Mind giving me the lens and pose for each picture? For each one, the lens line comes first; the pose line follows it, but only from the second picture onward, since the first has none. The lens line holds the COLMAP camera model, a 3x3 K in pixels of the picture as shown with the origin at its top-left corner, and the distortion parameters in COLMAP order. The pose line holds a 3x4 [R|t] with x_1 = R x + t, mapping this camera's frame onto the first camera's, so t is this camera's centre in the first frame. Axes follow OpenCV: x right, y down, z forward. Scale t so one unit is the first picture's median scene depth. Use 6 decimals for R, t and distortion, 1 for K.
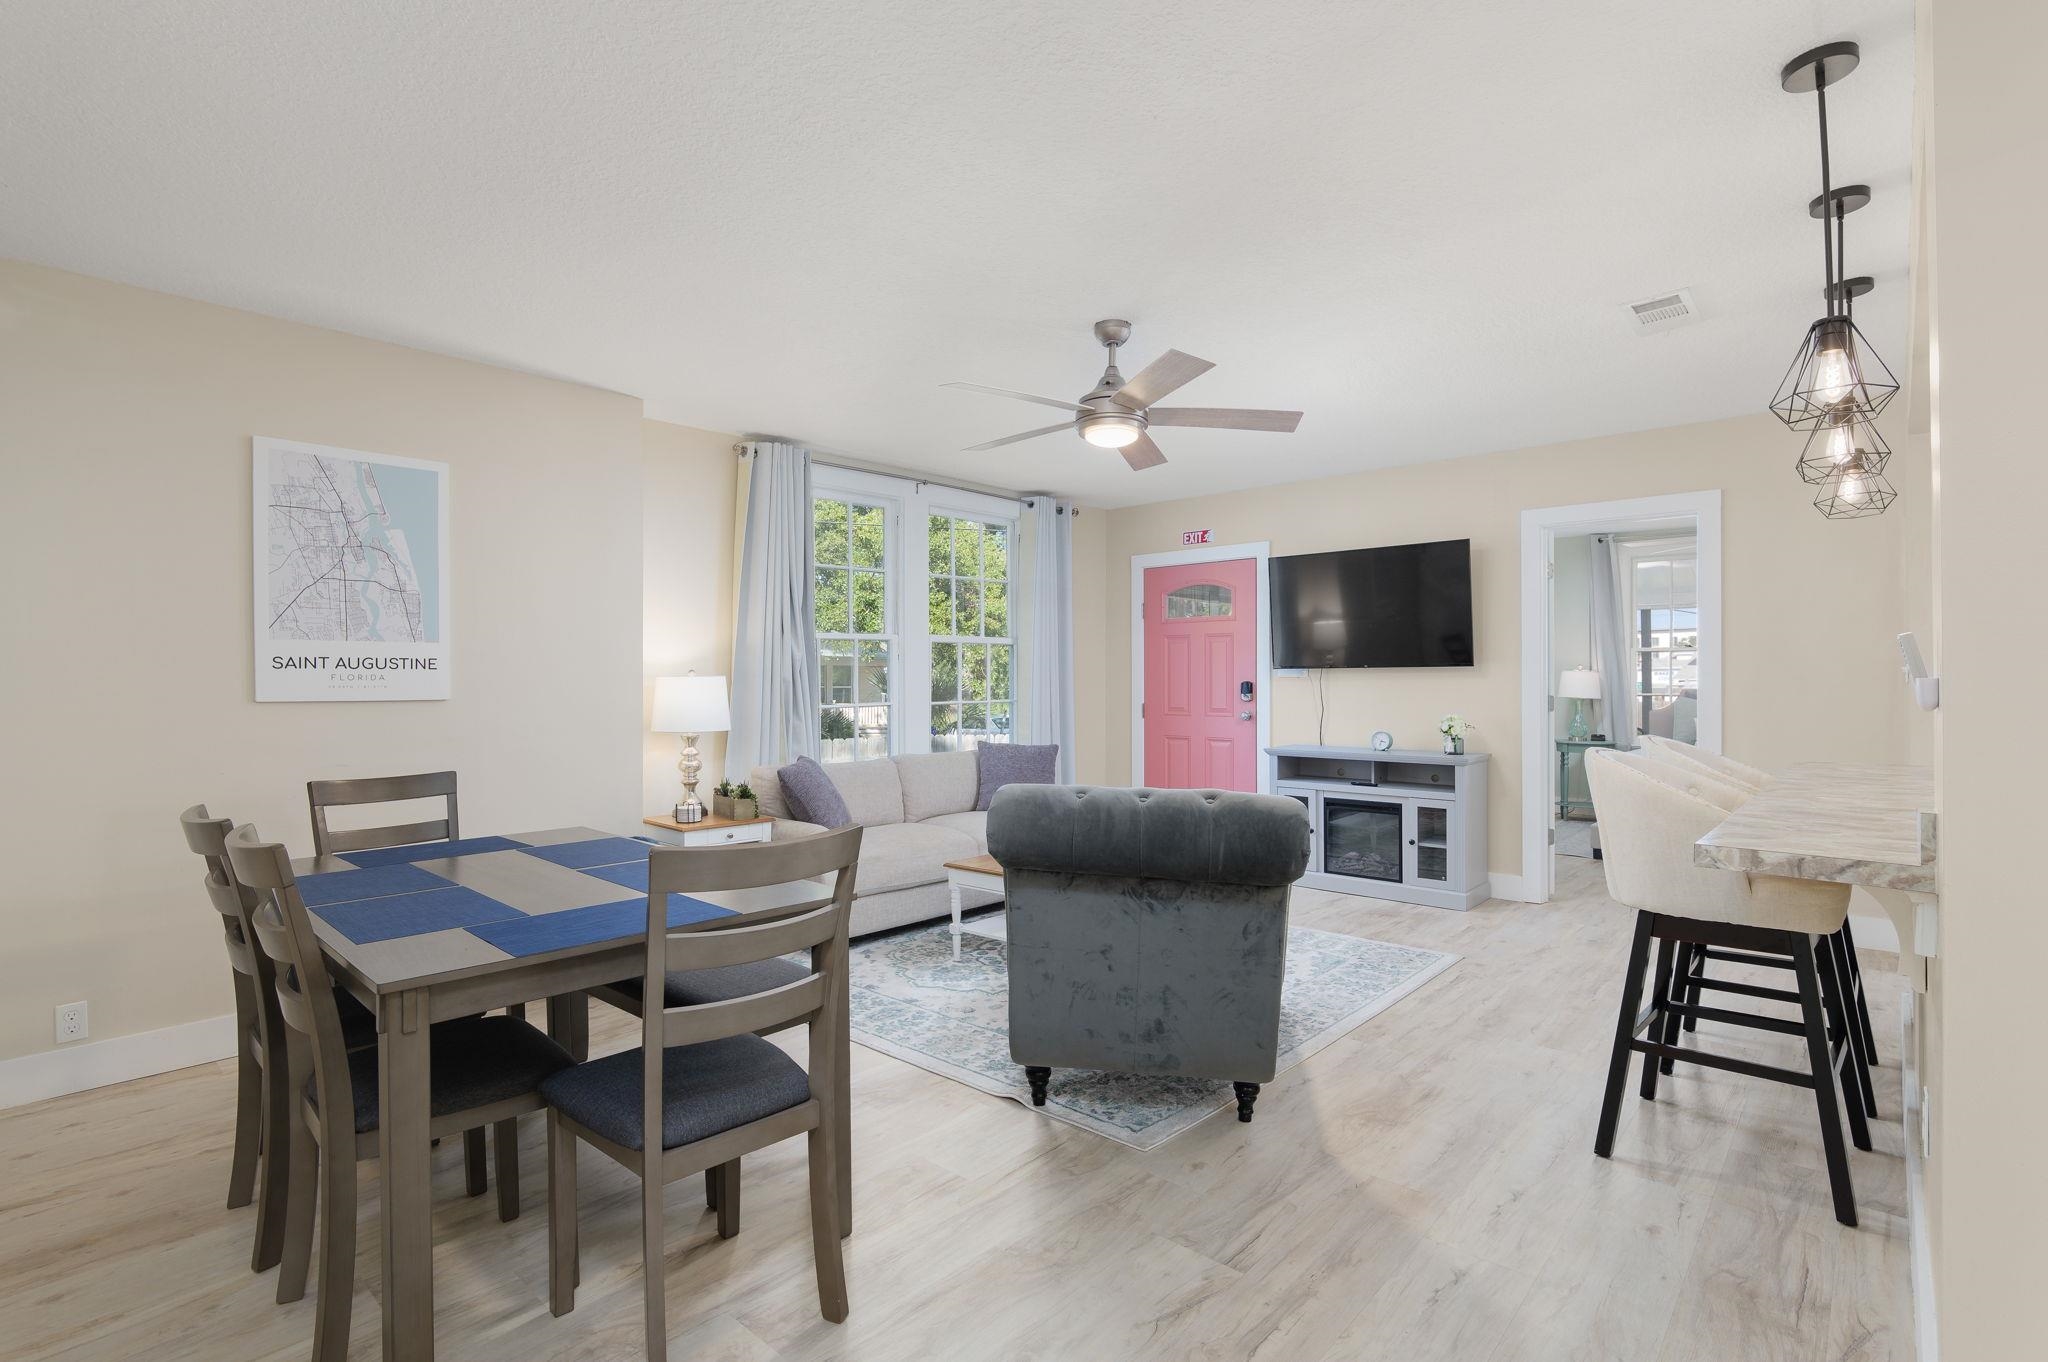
lens RADIAL K [[963.9, 0, 1023.4], [0, 963.9, 684.4], [0, 0, 1]] dist [-0.020373, 0.003836]
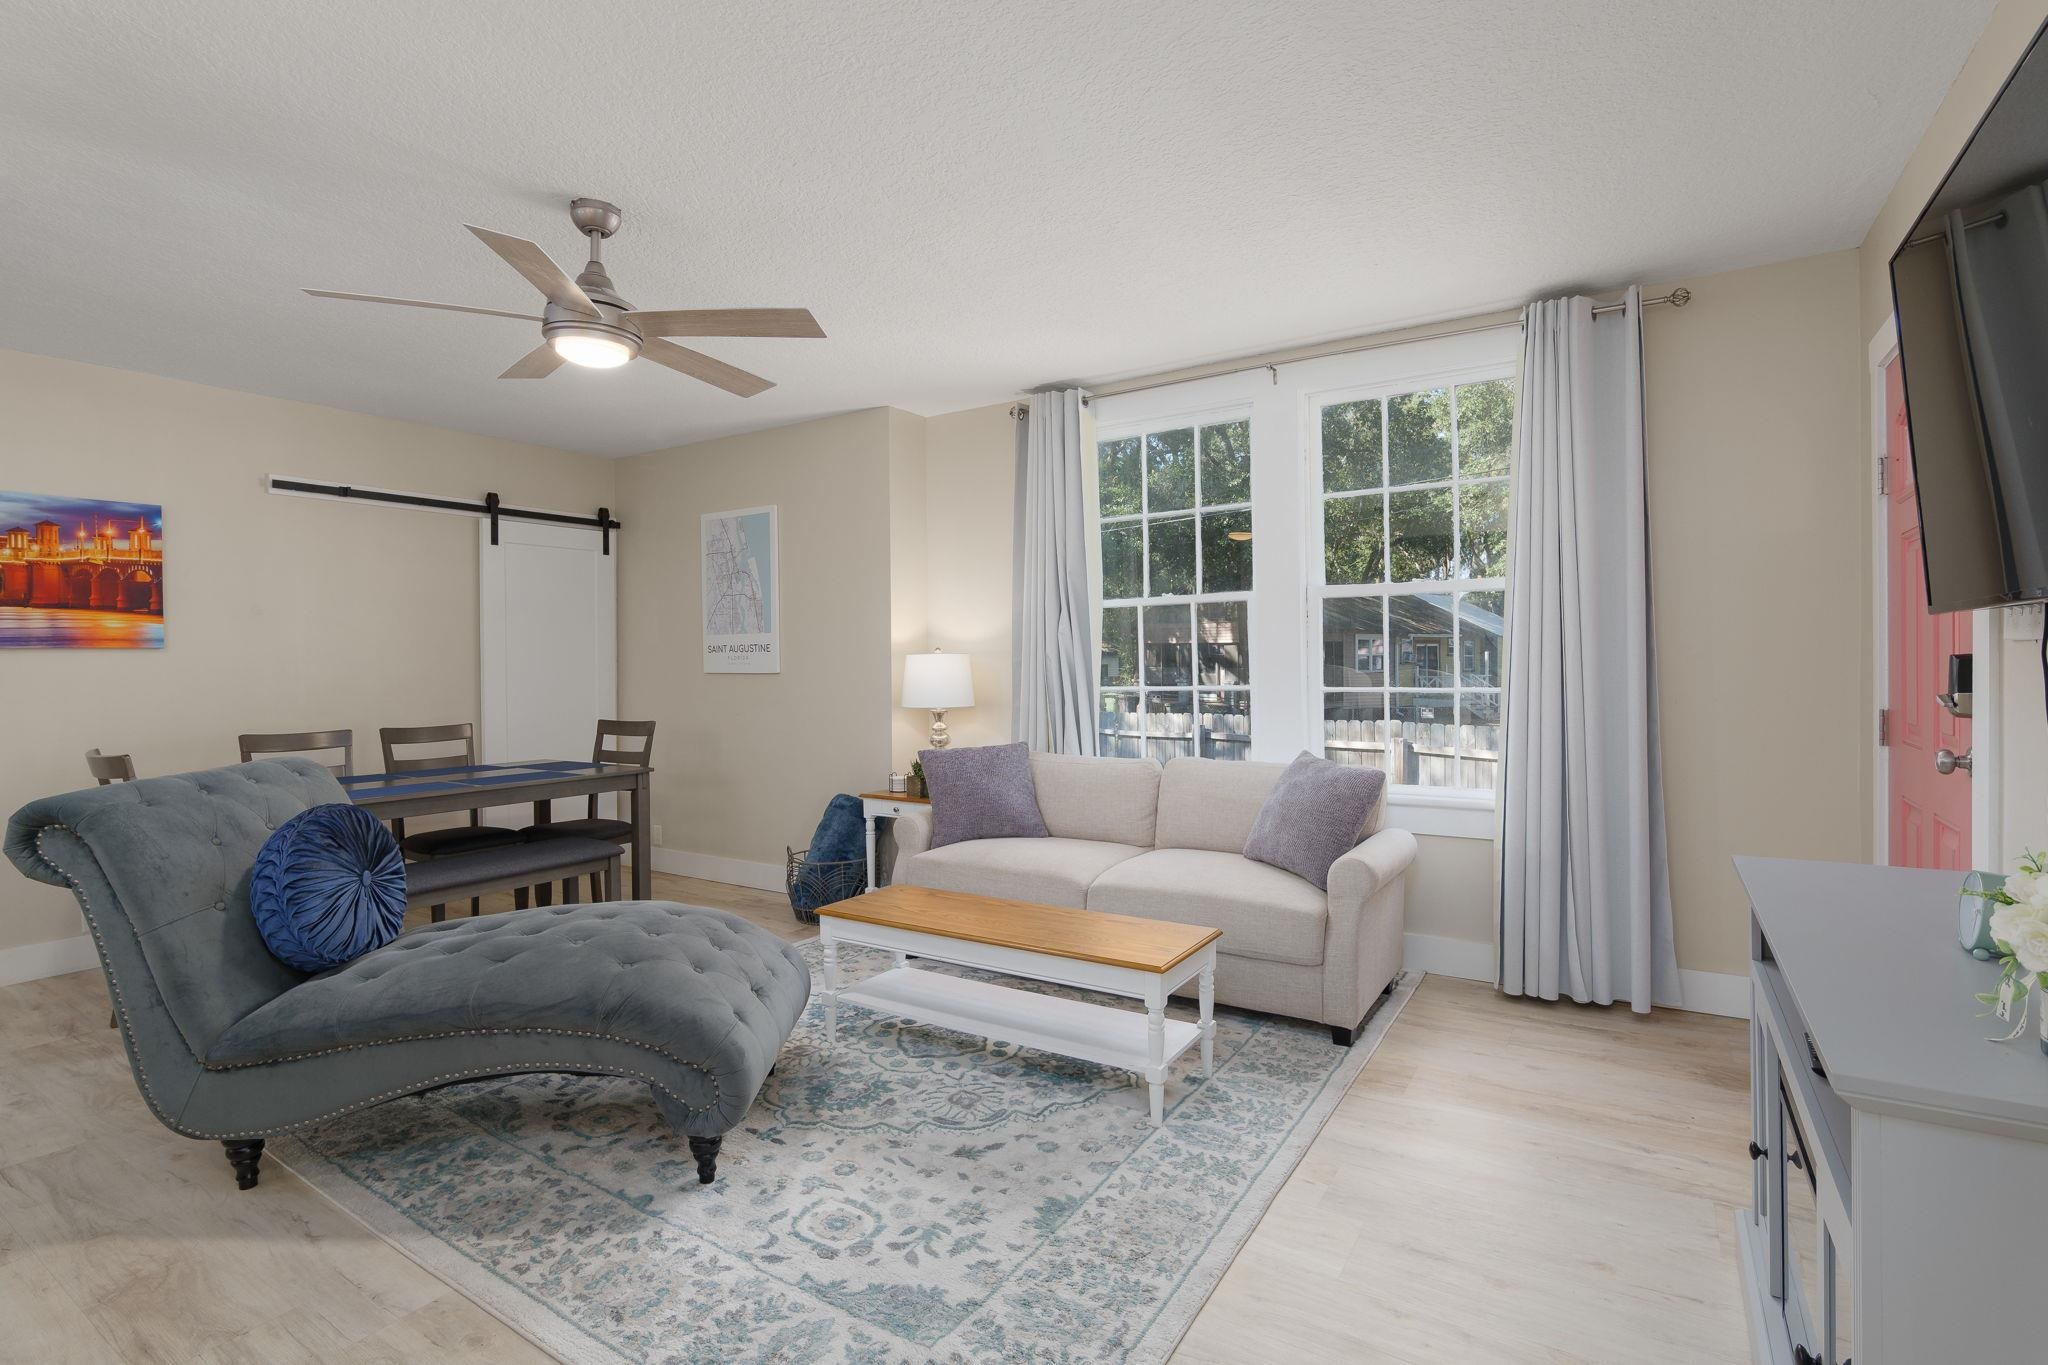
lens RADIAL K [[963.9, 0, 1033.2], [0, 963.9, 672.8], [0, 0, 1]] dist [-0.020373, 0.003836]
pose [[0.176653, 0.012886, -0.984189, 0.900018], [0.002772, 0.999904, 0.013589, -0.003232], [0.984269, -0.005129, 0.176600, 1.184733]]
